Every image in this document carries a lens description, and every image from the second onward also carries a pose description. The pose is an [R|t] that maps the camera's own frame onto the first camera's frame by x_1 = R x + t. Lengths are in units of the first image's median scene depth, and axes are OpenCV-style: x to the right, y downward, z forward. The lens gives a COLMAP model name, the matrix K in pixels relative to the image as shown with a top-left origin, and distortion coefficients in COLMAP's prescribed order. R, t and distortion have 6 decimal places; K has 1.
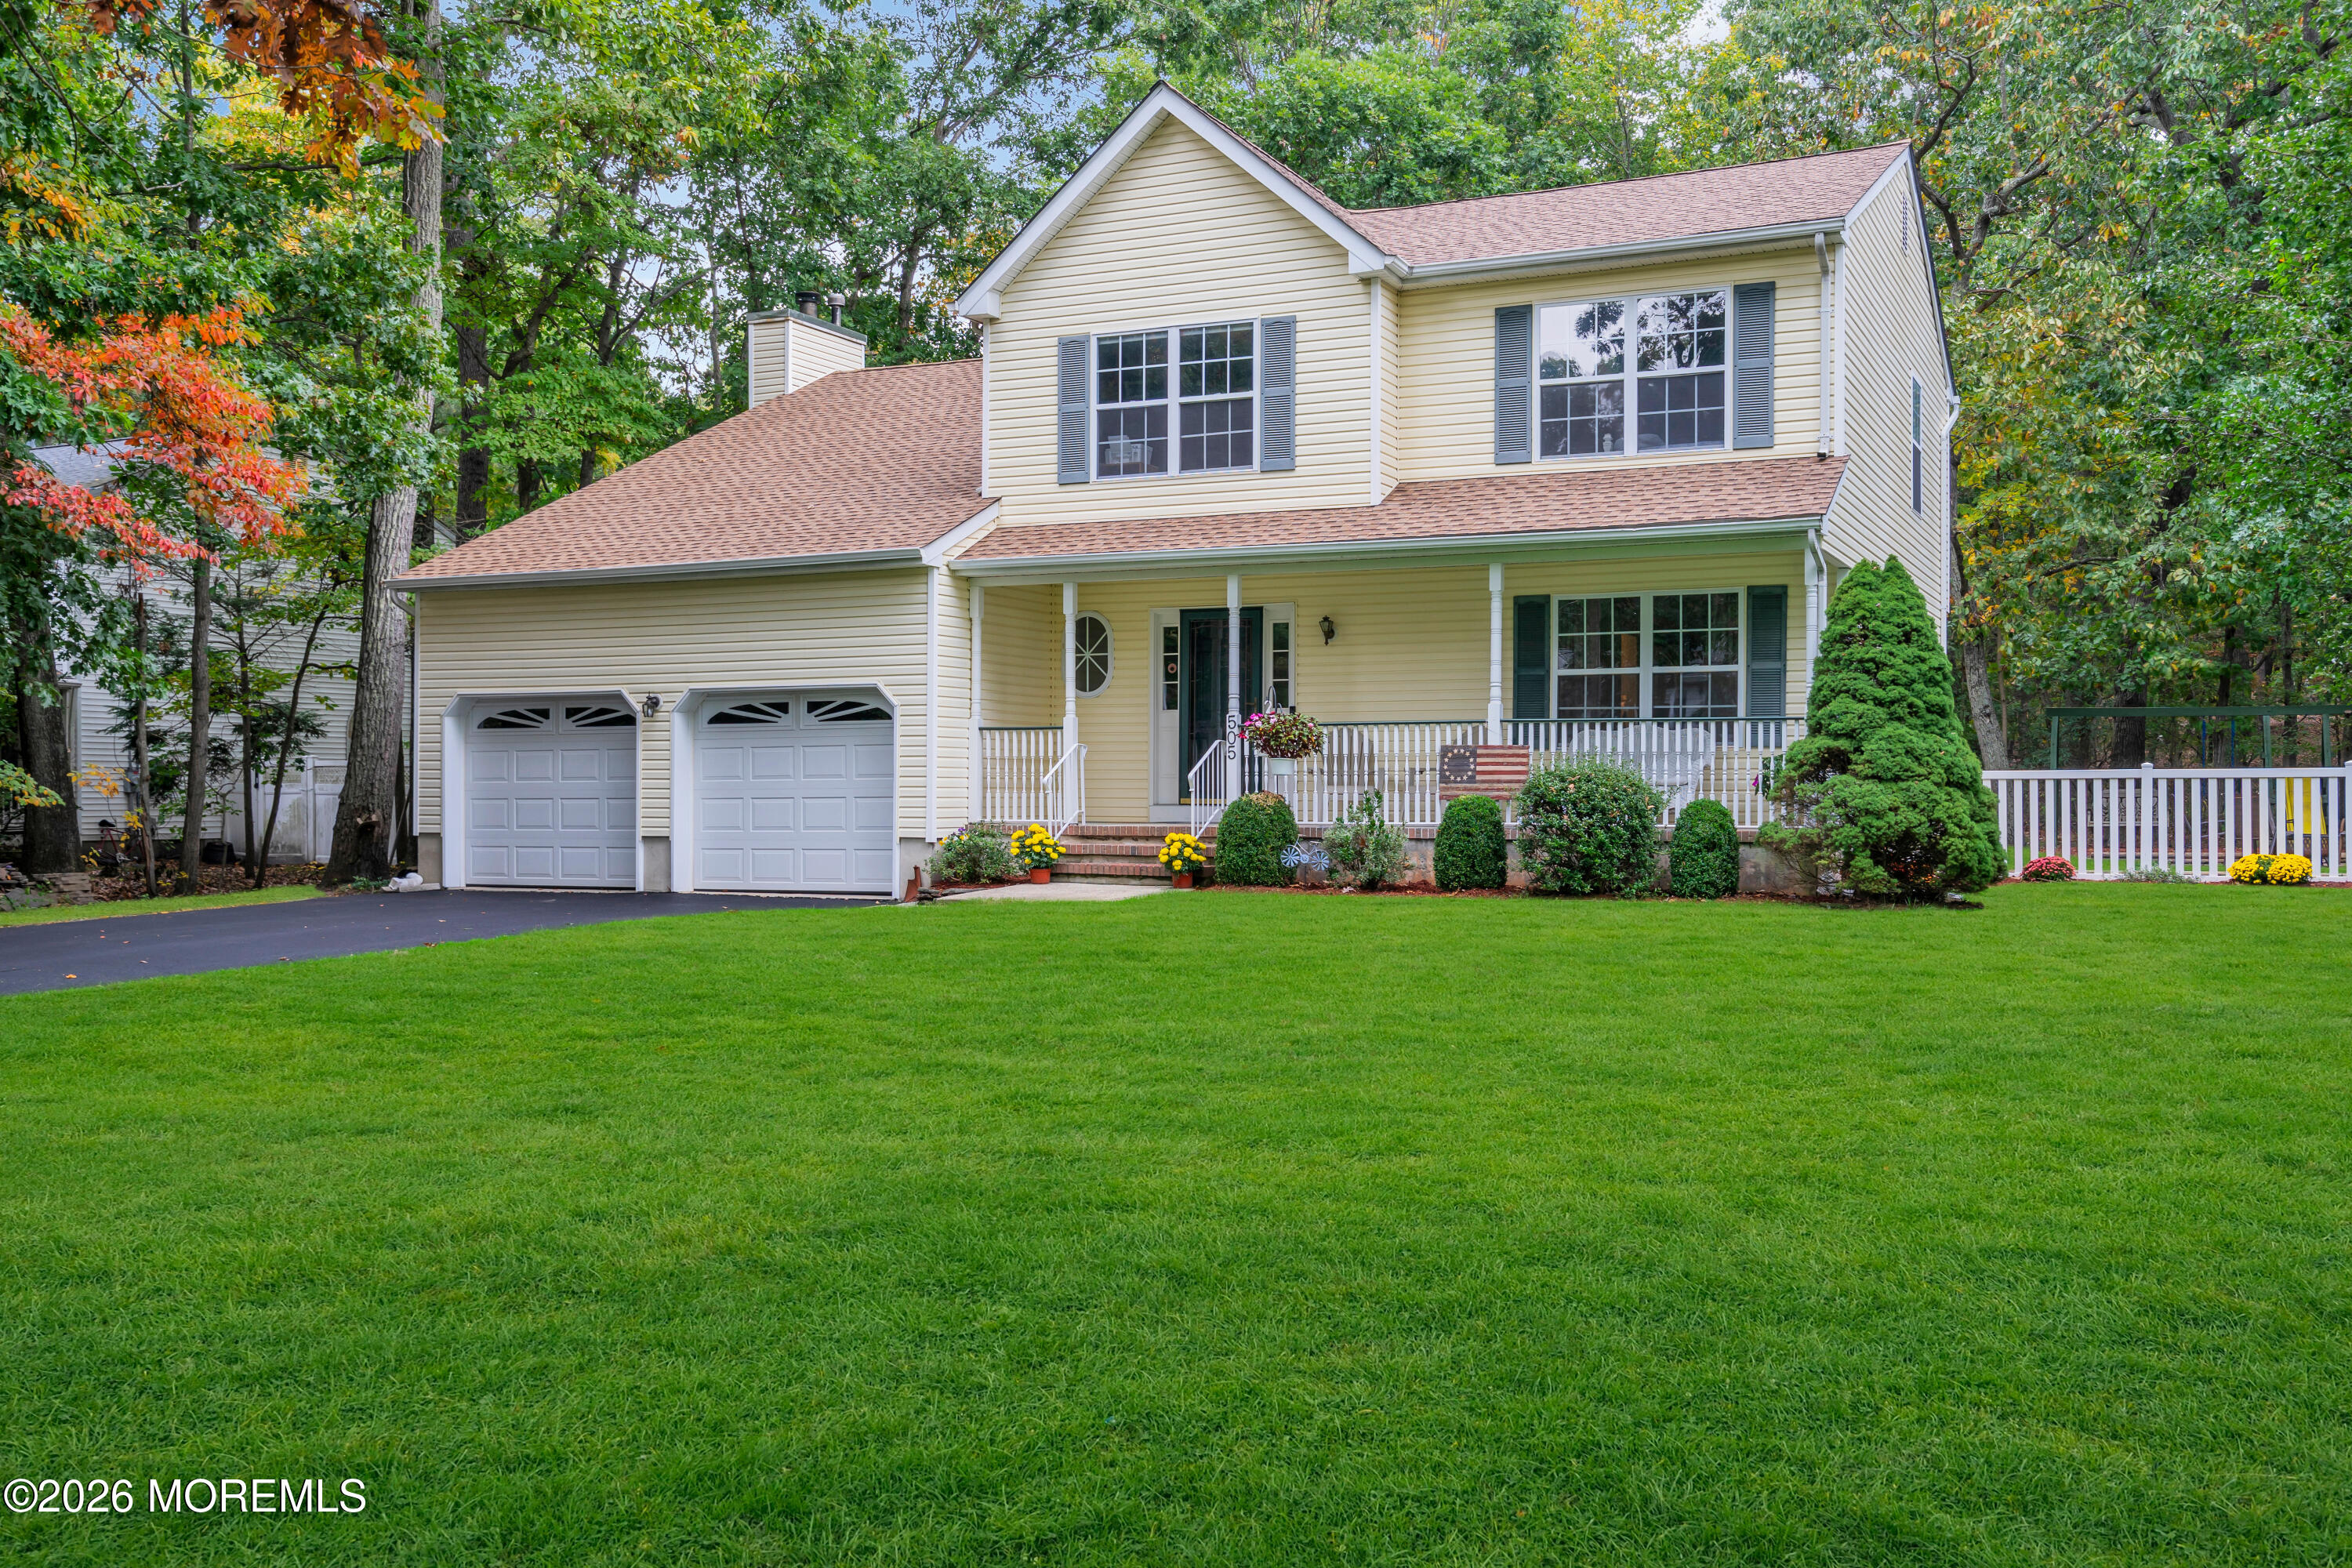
lens RADIAL K [[2163.0, 0, 1176.0], [0, 2163.0, 784.0], [0, 0, 1]] dist [-0.000734, -0.001473]
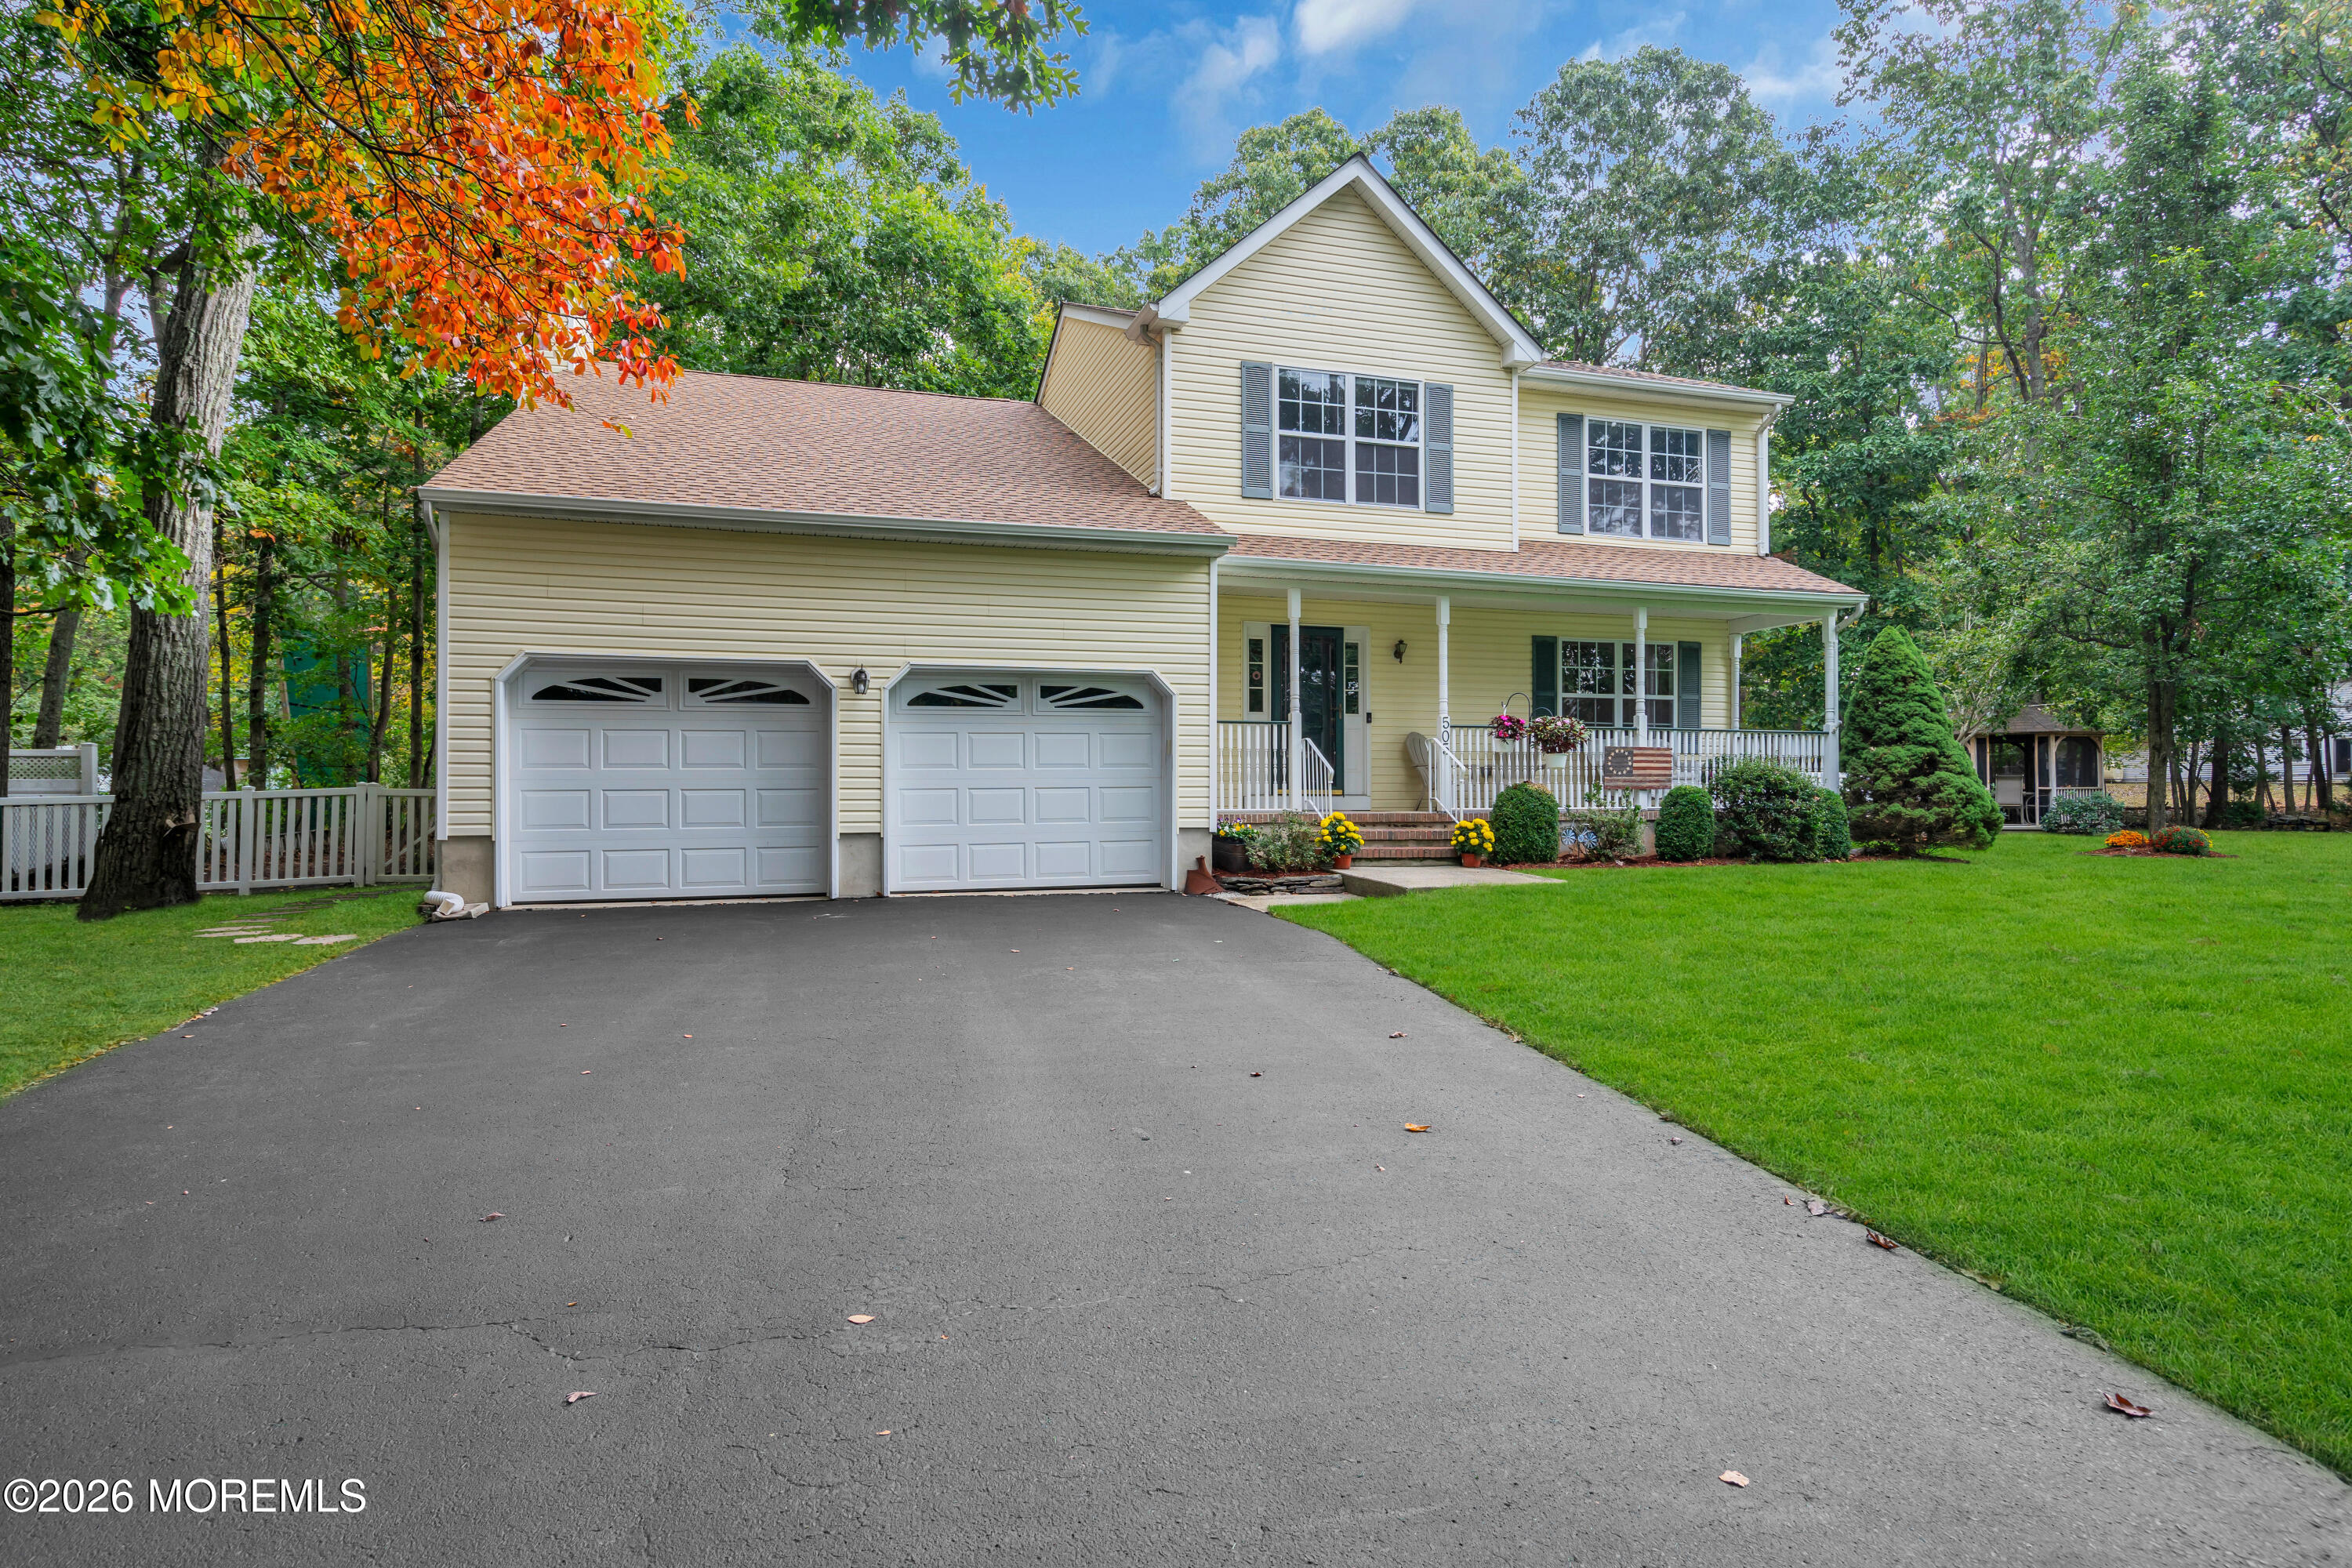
lens RADIAL K [[1273.9, 0, 1176.0], [0, 1273.9, 784.0], [0, 0, 1]] dist [0.002506, 0.001179]
pose [[0.730327, 0.004440, 0.683083, -0.529770], [-0.001271, 0.999986, -0.005141, 0.007620], [-0.683096, 0.002886, 0.730323, 0.581970]]
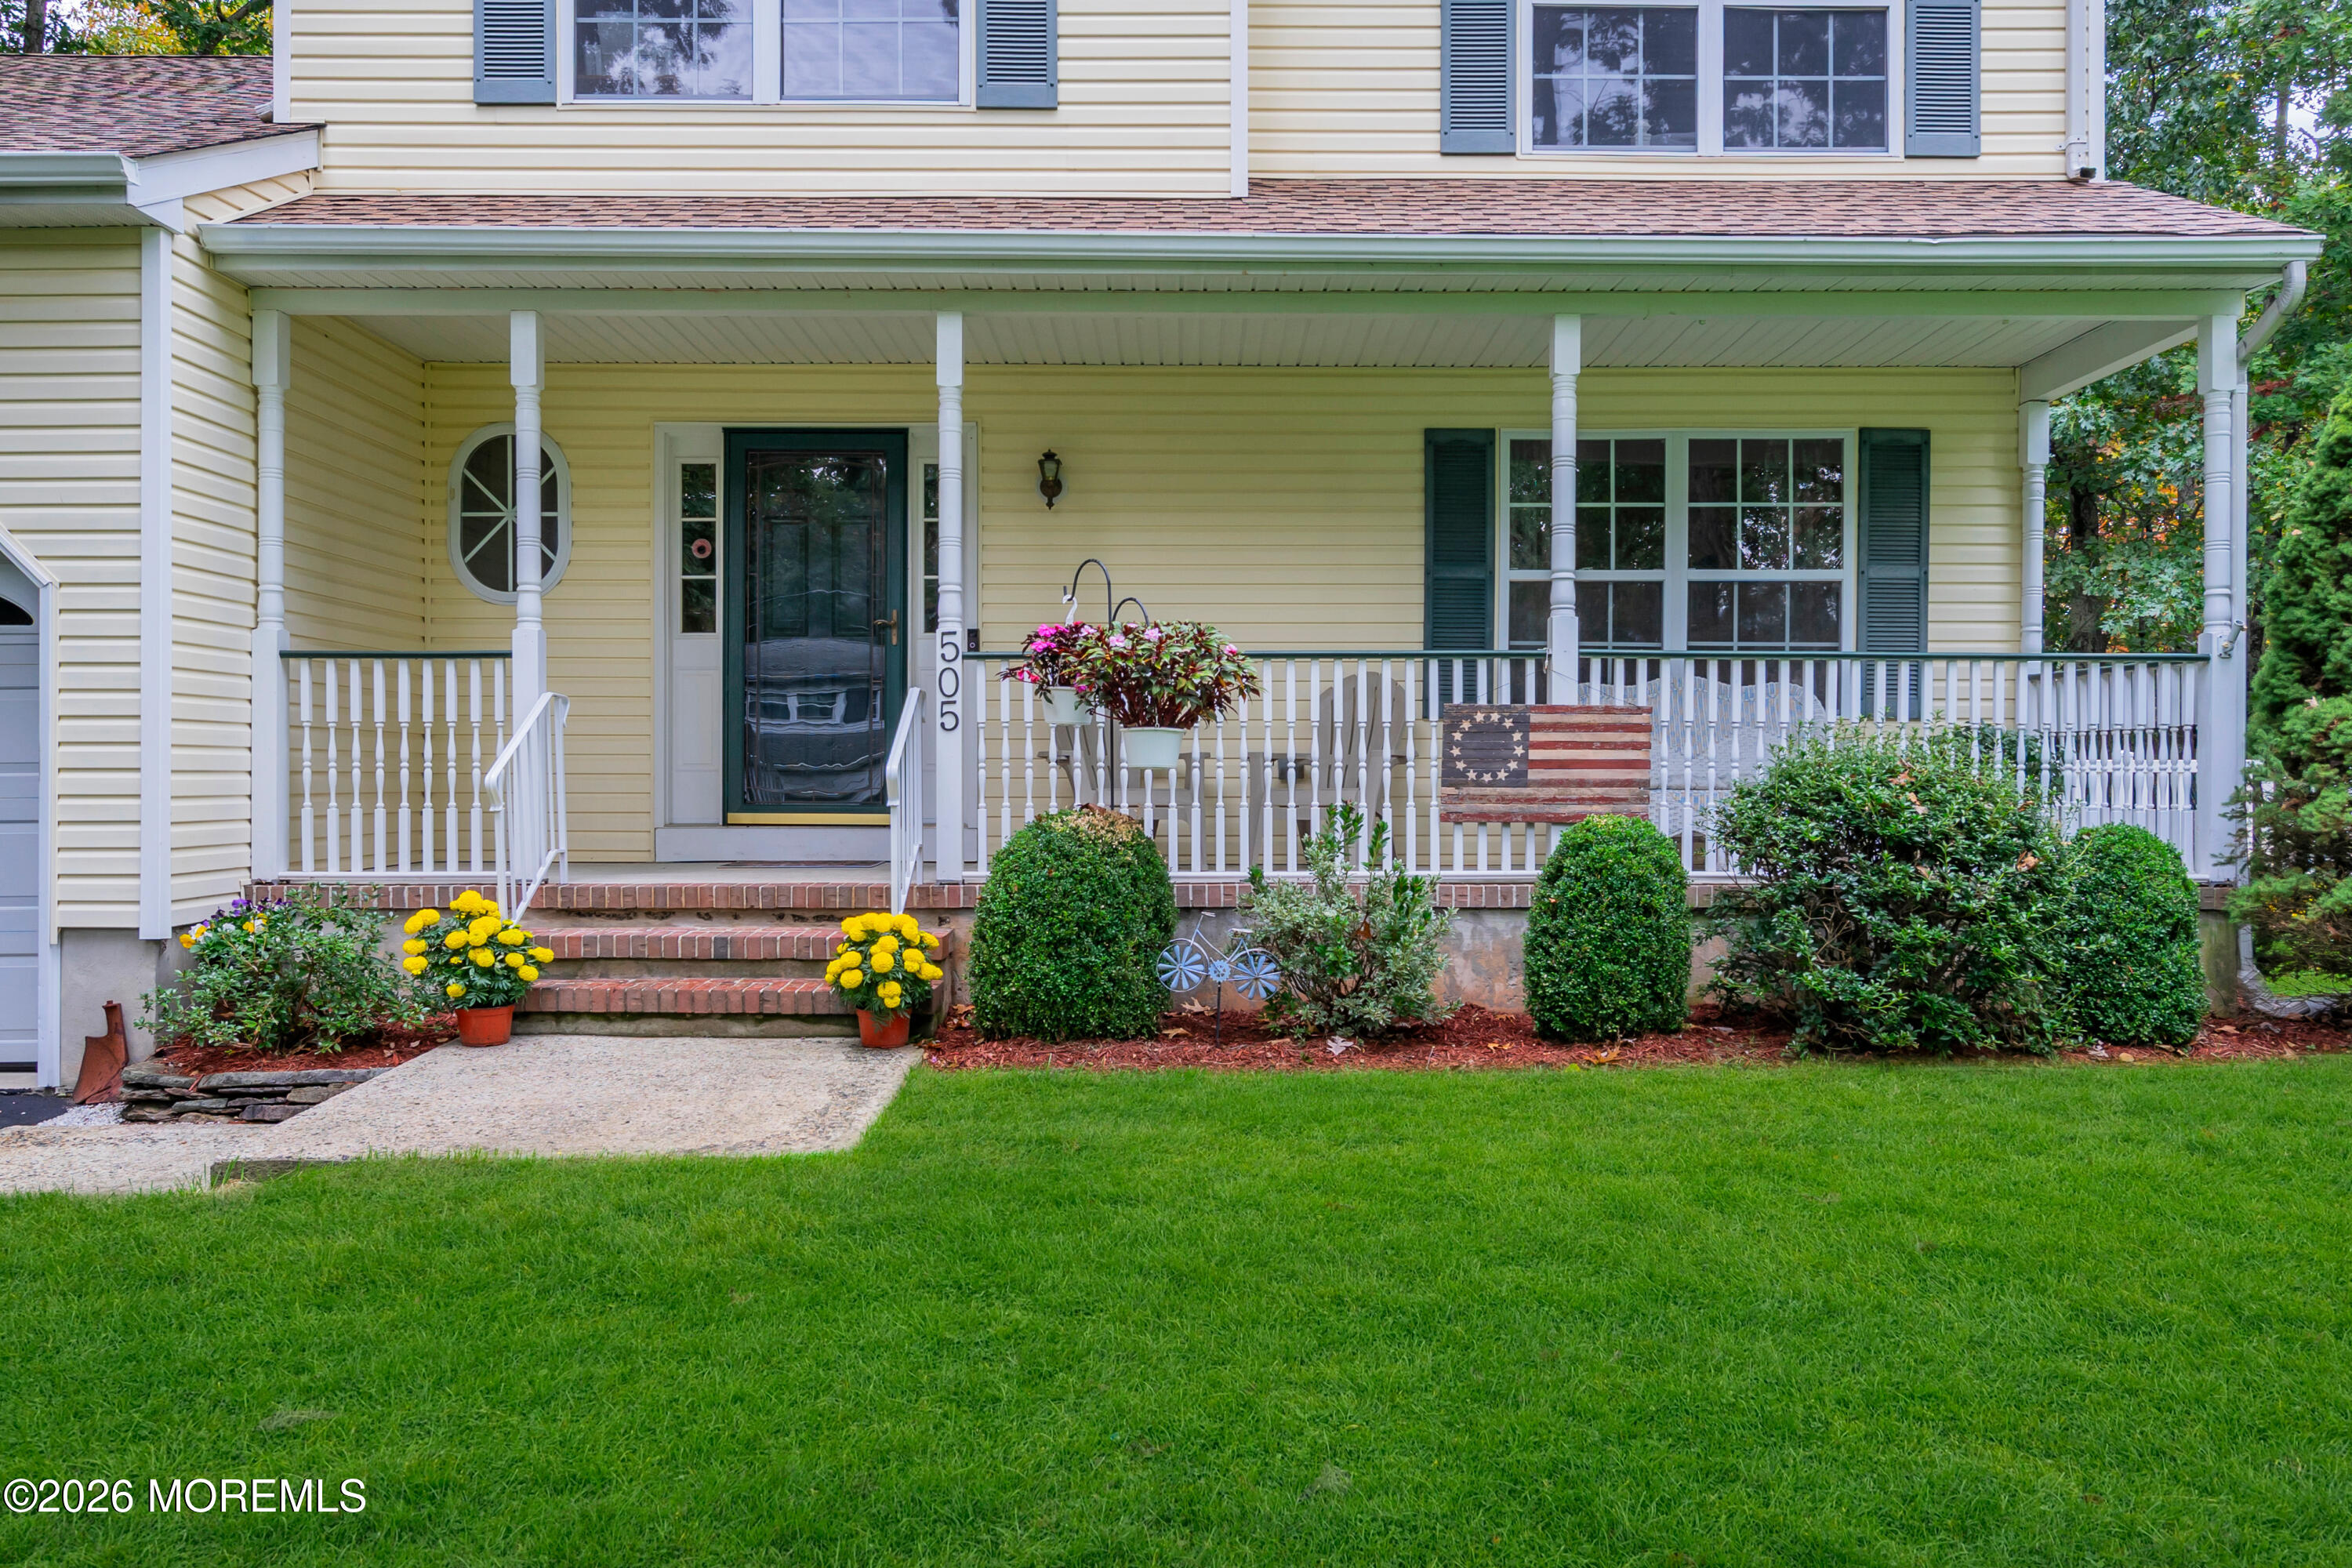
lens RADIAL K [[1781.4, 0, 1176.0], [0, 1781.4, 784.0], [0, 0, 1]] dist [0.002932, 0.001734]
pose [[0.899429, -0.003155, 0.437056, -0.088440], [-0.001245, 0.999951, 0.009782, -0.004285], [-0.437066, -0.009342, 0.899381, 0.633765]]
